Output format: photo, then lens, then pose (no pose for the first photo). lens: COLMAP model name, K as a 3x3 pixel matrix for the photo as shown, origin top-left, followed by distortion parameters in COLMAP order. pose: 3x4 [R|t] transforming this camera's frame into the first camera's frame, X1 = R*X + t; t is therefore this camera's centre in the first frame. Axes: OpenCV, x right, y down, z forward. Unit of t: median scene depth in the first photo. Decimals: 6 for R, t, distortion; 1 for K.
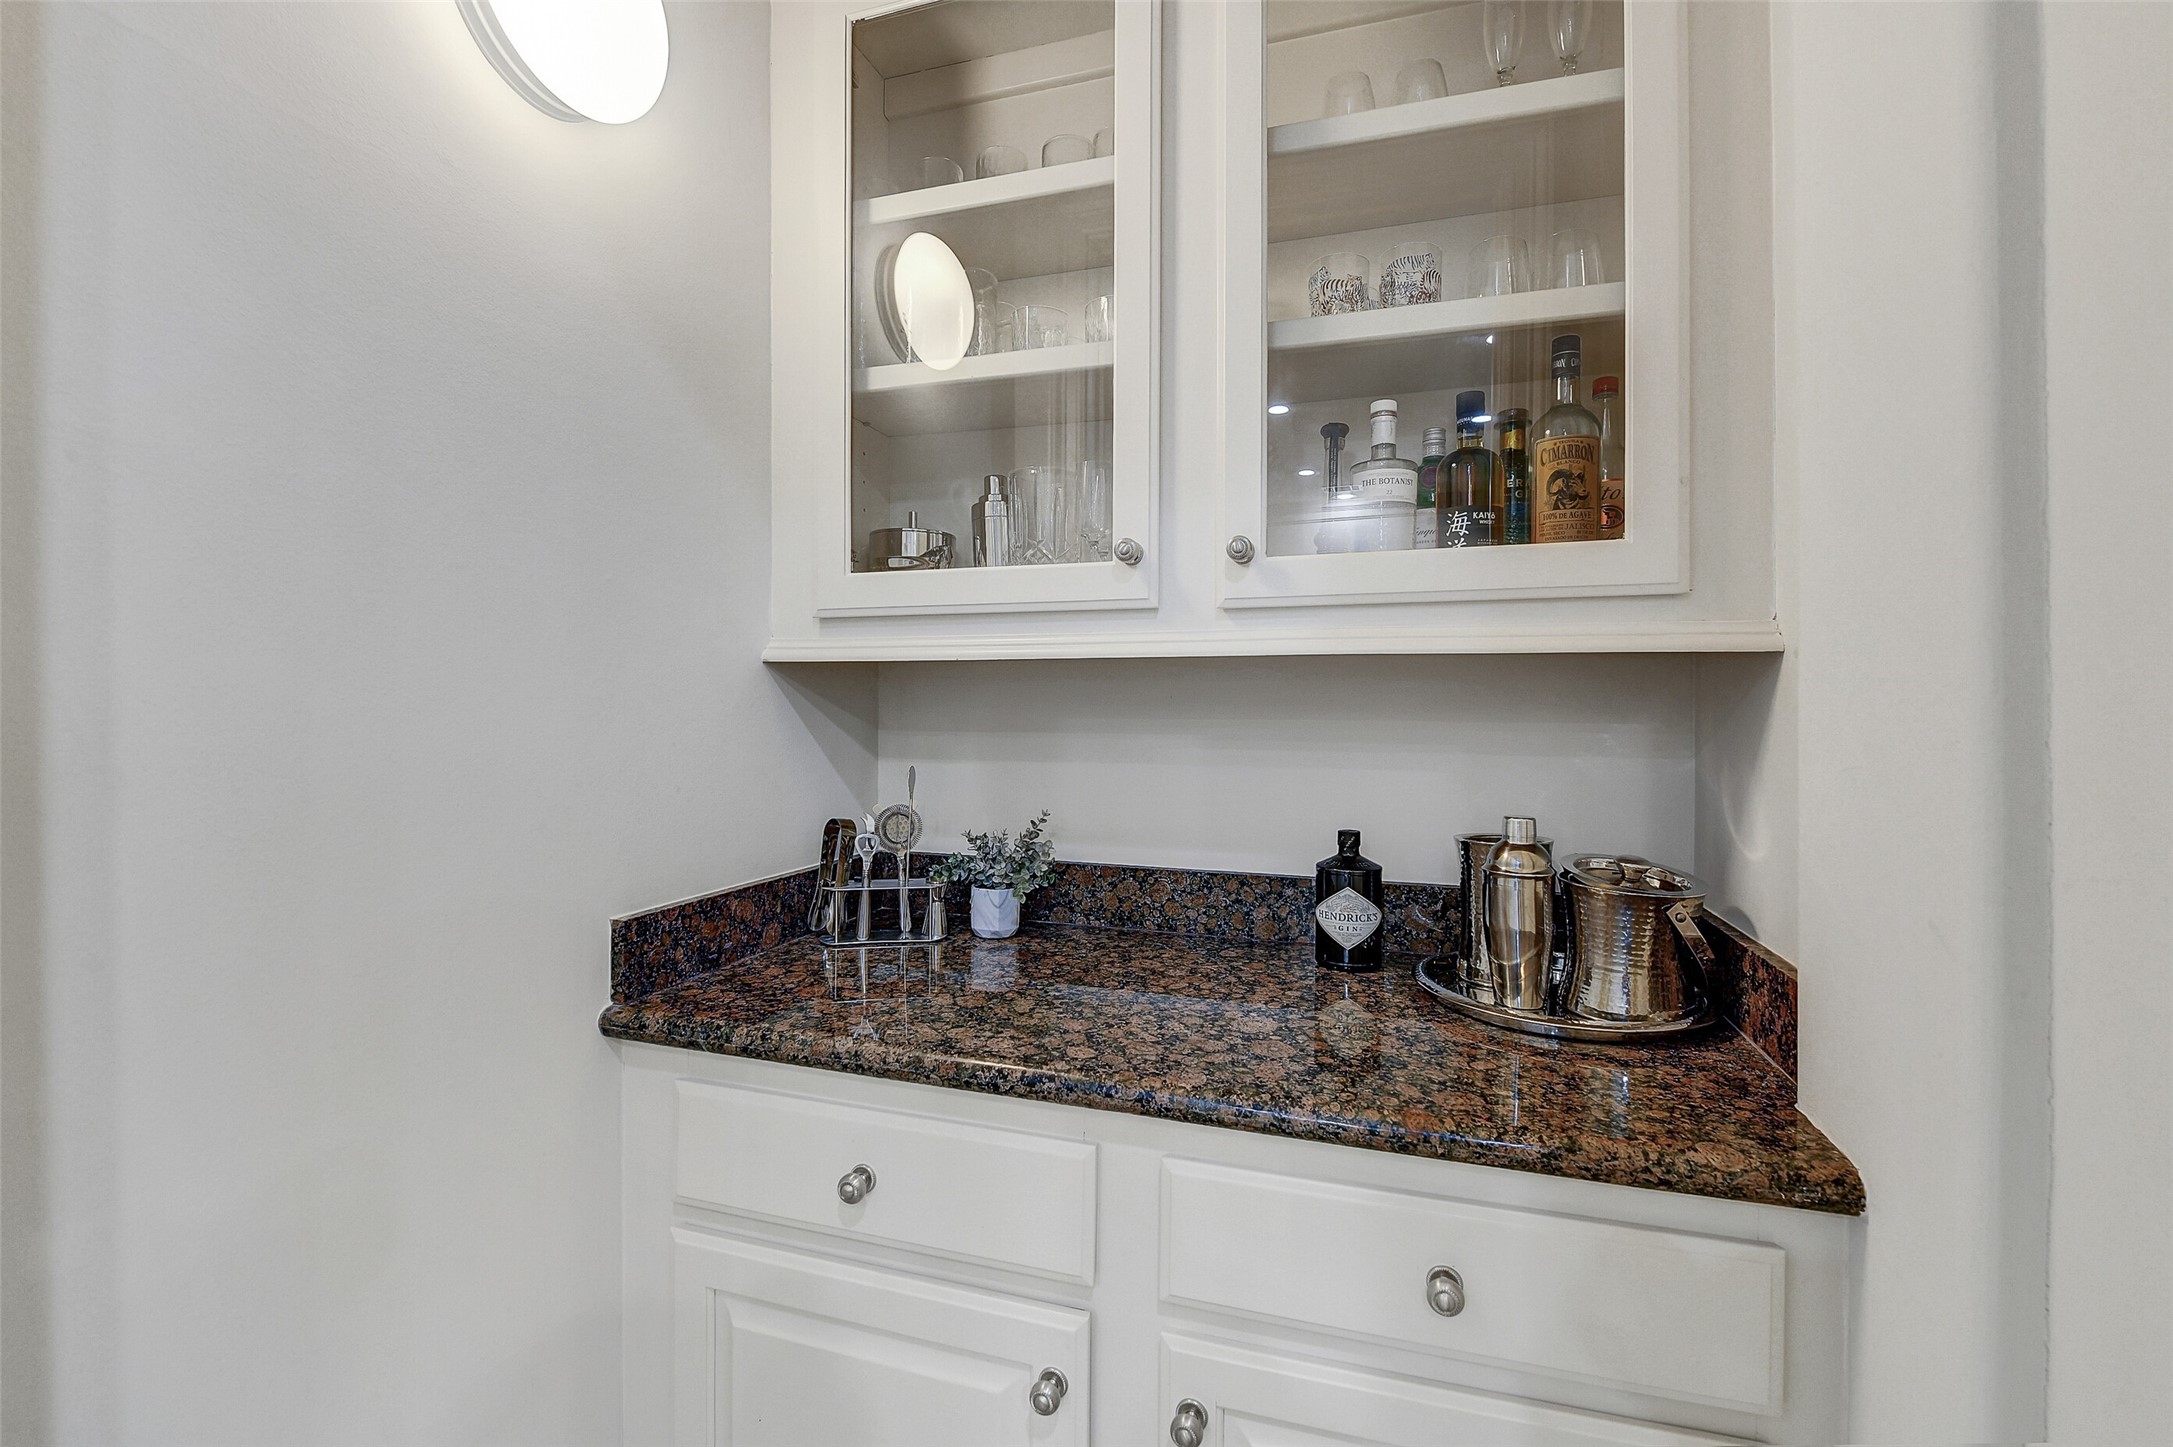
lens RADIAL K [[950.0, 0, 1080.9], [0, 950.0, 720.9], [0, 0, 1]] dist [-0.017183, -0.003963]
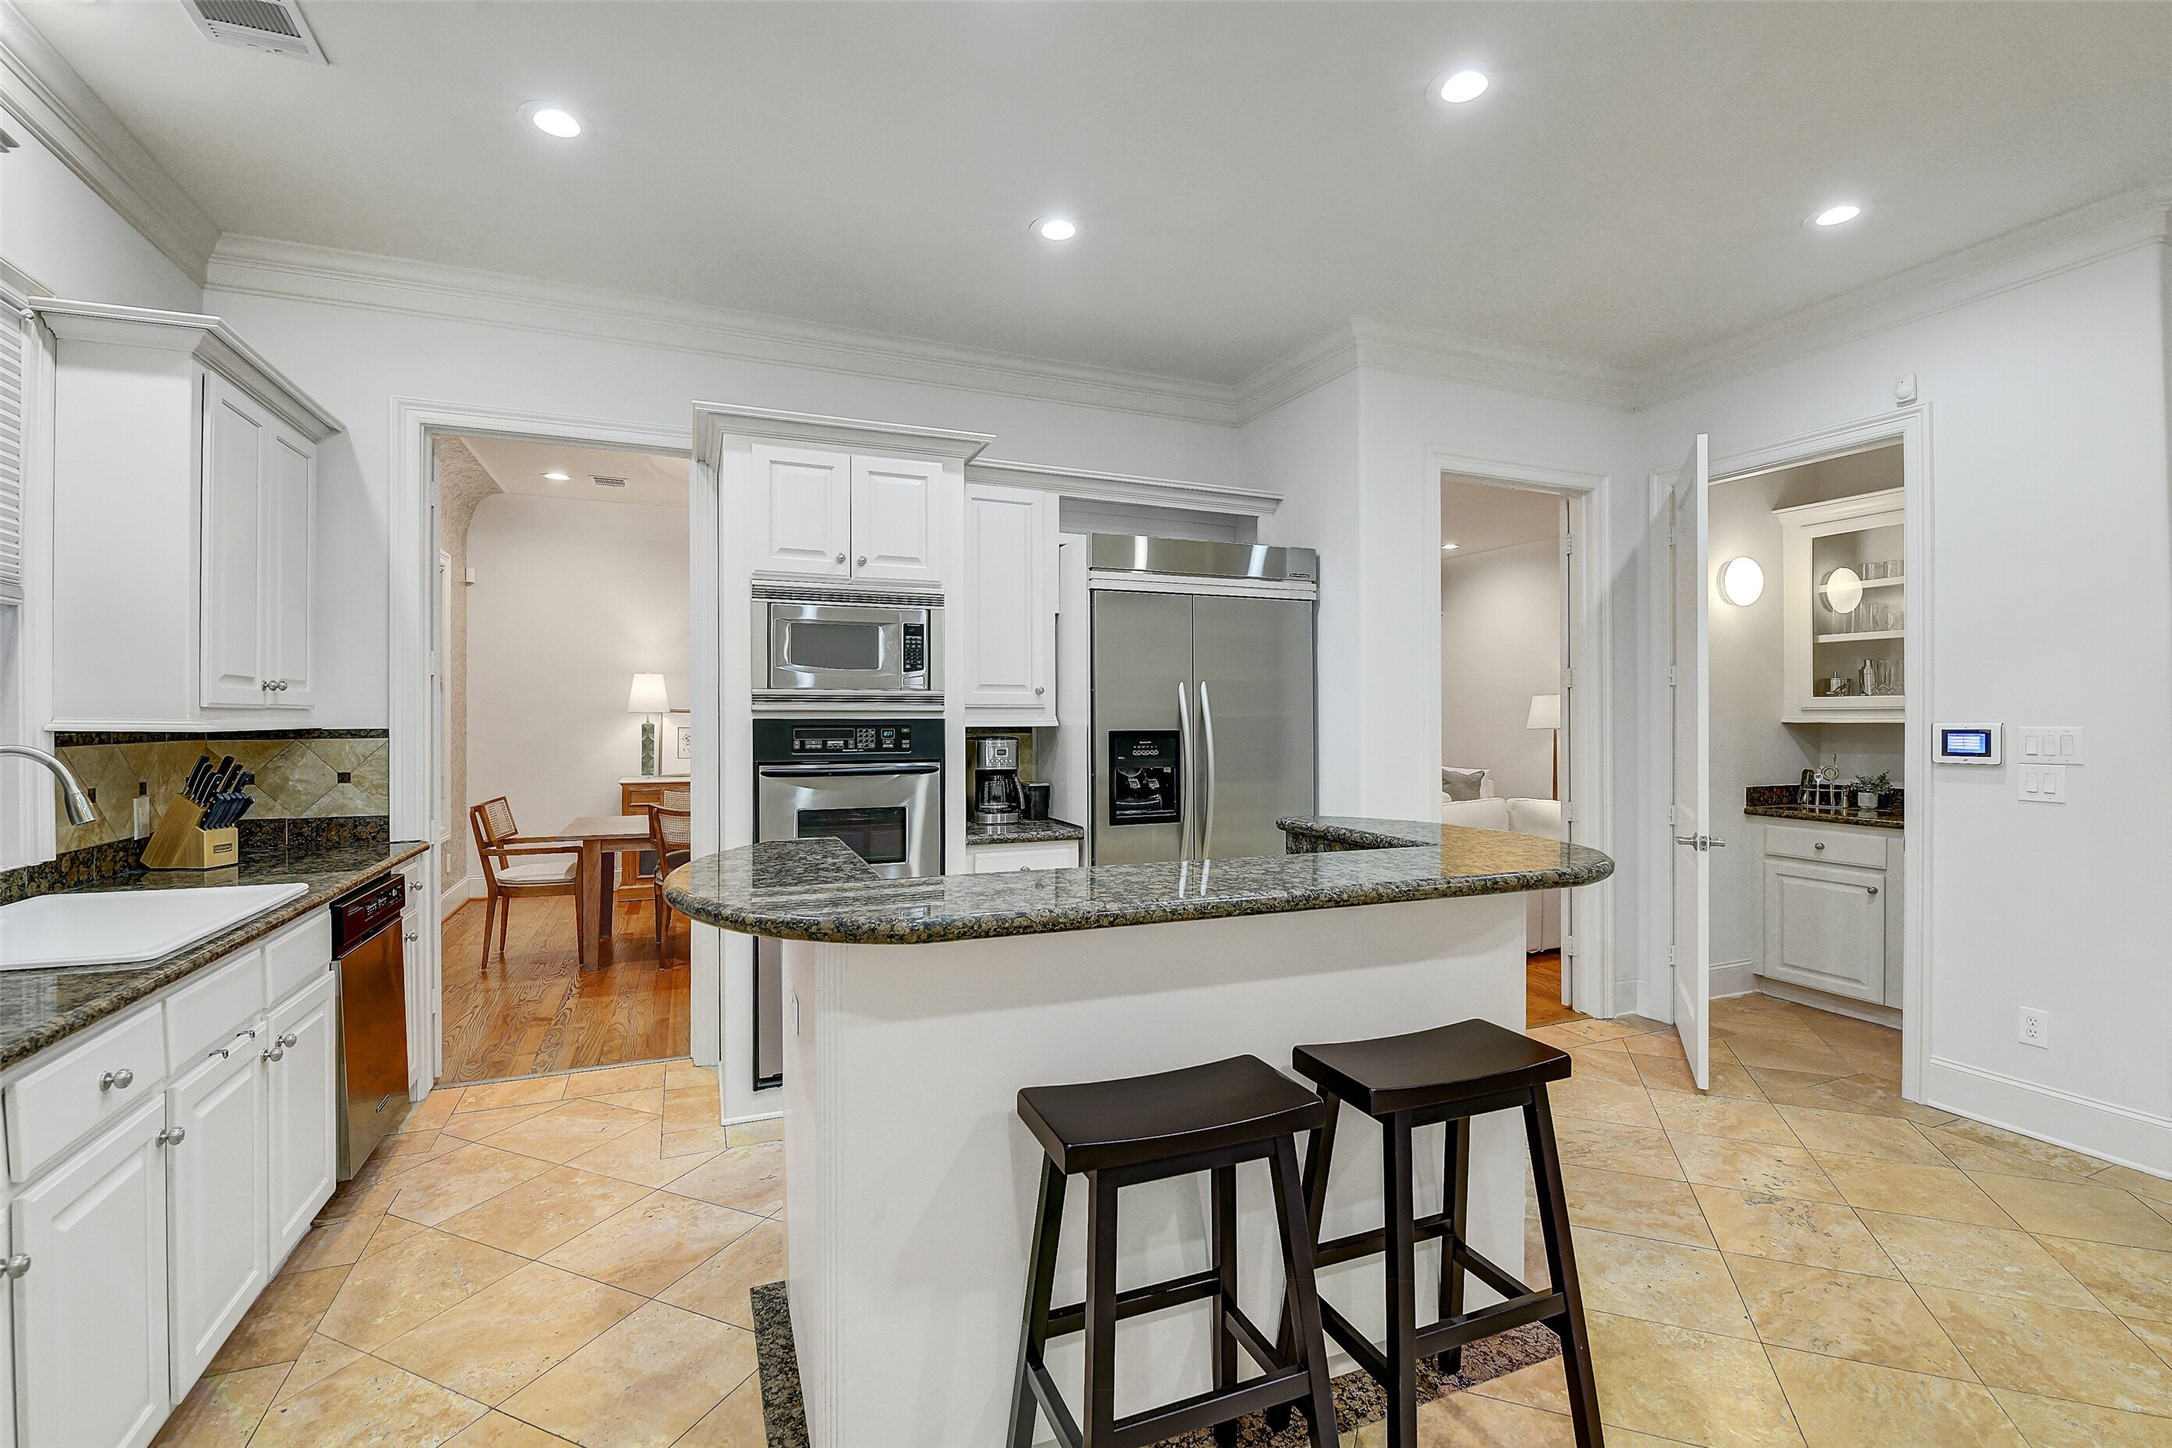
lens RADIAL K [[949.6, 0, 1066.3], [0, 949.6, 726.7], [0, 0, 1]] dist [-0.017183, -0.003963]
pose [[0.646911, -0.004581, -0.762552, 0.579619], [0.004124, 0.999988, -0.002509, -0.048412], [0.762554, -0.001521, 0.646923, -3.159526]]
